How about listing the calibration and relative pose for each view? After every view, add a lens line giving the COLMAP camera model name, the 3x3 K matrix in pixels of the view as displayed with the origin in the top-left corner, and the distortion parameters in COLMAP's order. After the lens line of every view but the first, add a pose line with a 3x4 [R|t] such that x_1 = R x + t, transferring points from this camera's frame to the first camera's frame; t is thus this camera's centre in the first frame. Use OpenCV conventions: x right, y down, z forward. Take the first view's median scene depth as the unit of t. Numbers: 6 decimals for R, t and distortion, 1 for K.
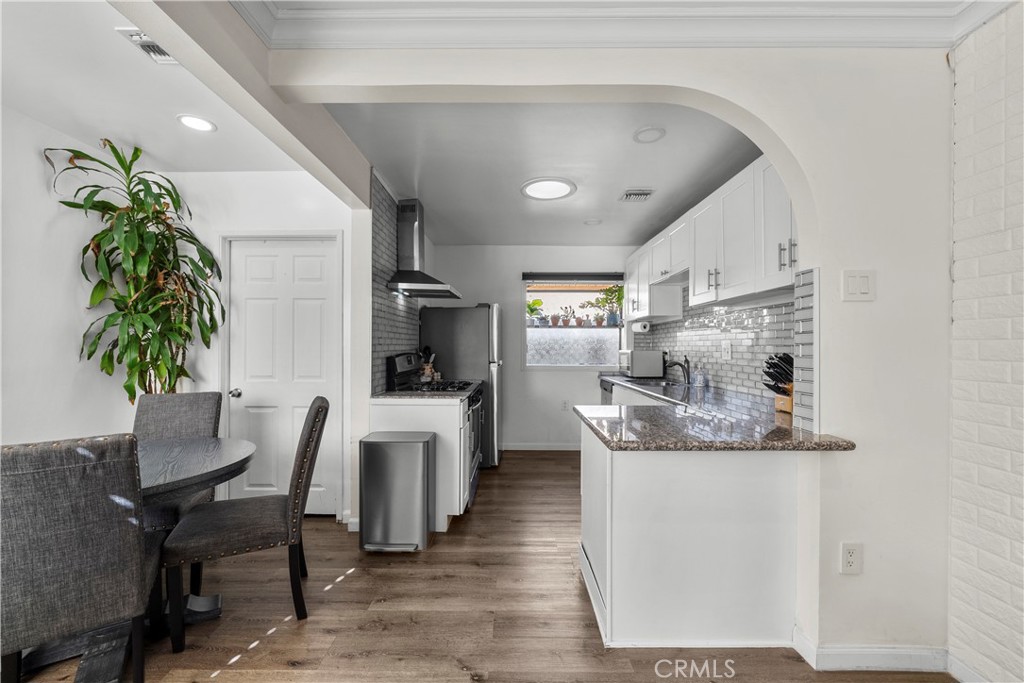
lens RADIAL K [[414.9, 0, 509.5], [0, 414.9, 346.9], [0, 0, 1]] dist [0.000887, 0.000759]
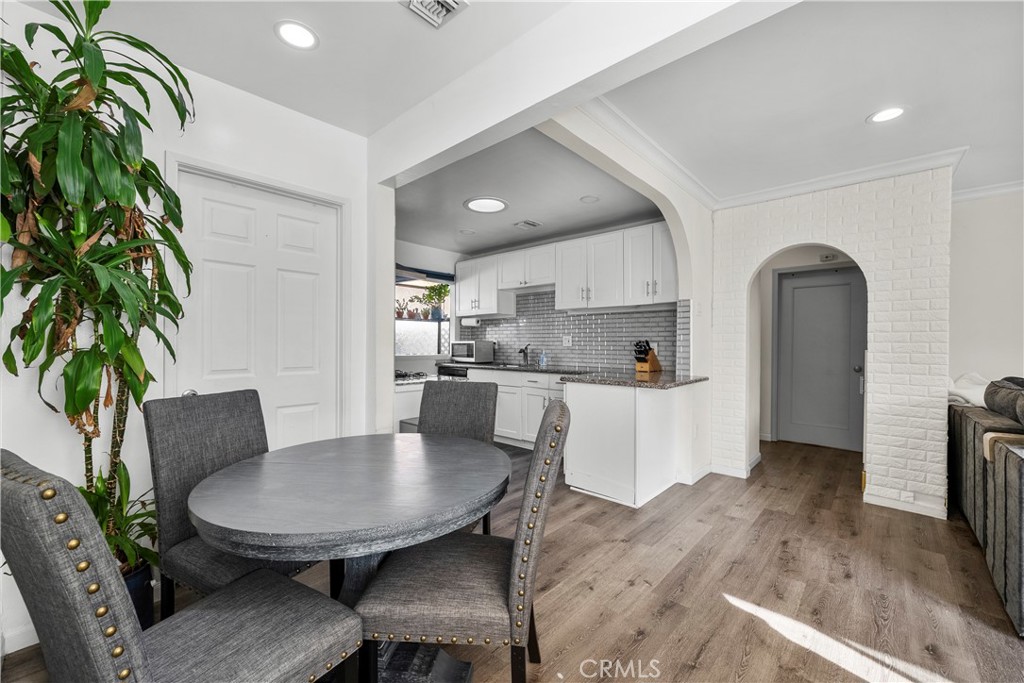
lens RADIAL K [[414.9, 0, 513.9], [0, 414.9, 346.2], [0, 0, 1]] dist [0.000887, 0.000759]
pose [[0.665231, -0.004630, 0.746623, -0.630547], [-0.002250, 0.999964, 0.008206, 0.016948], [-0.746634, -0.007139, 0.665197, 0.110433]]
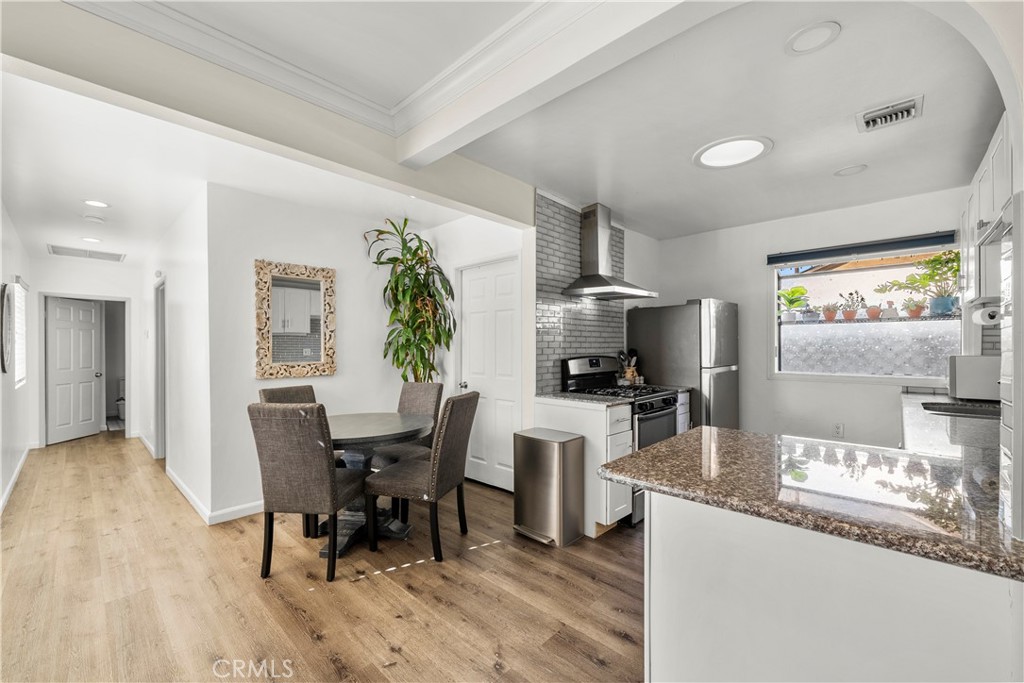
lens RADIAL K [[414.9, 0, 509.8], [0, 414.9, 347.8], [0, 0, 1]] dist [0.000887, 0.000759]
pose [[0.728505, -0.001620, -0.685039, 0.275168], [0.003308, 0.999994, 0.001153, -0.006166], [0.685033, -0.003106, 0.728506, 0.105070]]
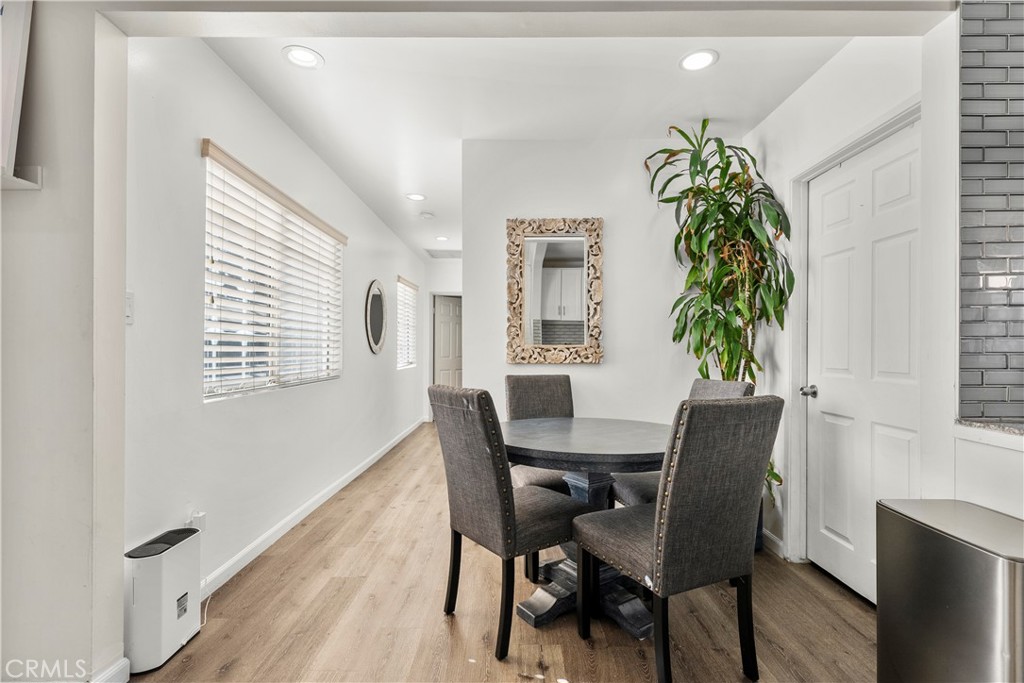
lens RADIAL K [[492.5, 0, 508.6], [0, 492.5, 344.9], [0, 0, 1]] dist [-0.000596, 0.000049]
pose [[-0.000099, -0.008375, -0.999965, 0.150819], [-0.006437, 0.999944, -0.008374, 0.032705], [0.999979, 0.006436, -0.000153, 0.368877]]
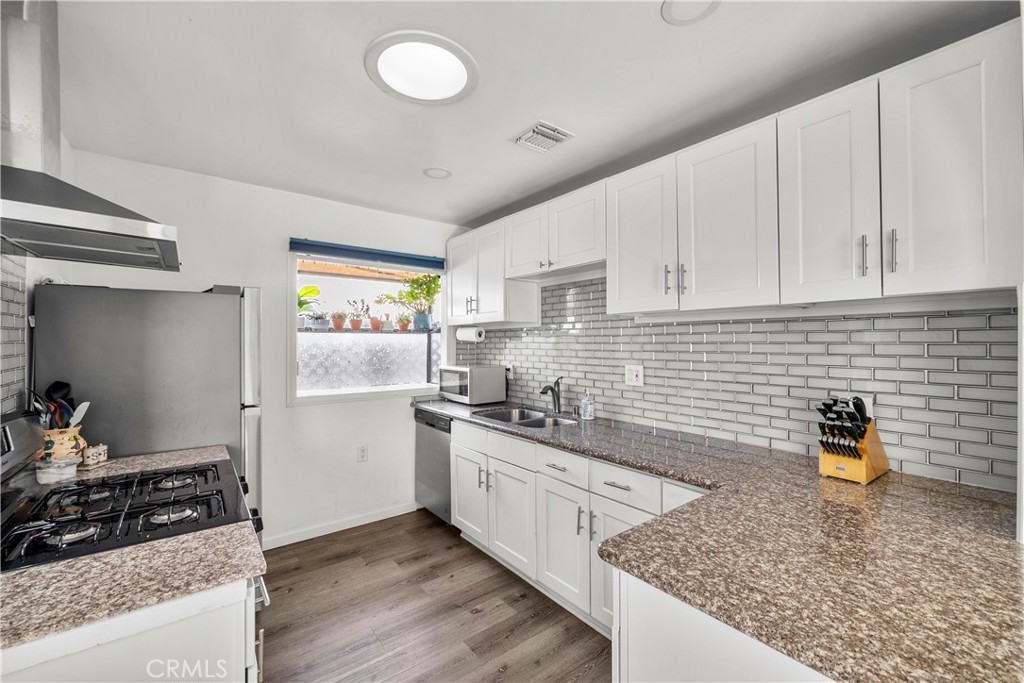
lens RADIAL K [[414.9, 0, 505.5], [0, 414.9, 340.0], [0, 0, 1]] dist [0.000887, 0.000759]
pose [[0.790469, 0.001256, 0.612500, -0.112154], [0.001549, 0.999991, -0.004050, -0.042114], [-0.612500, 0.004151, 0.790460, 0.453722]]
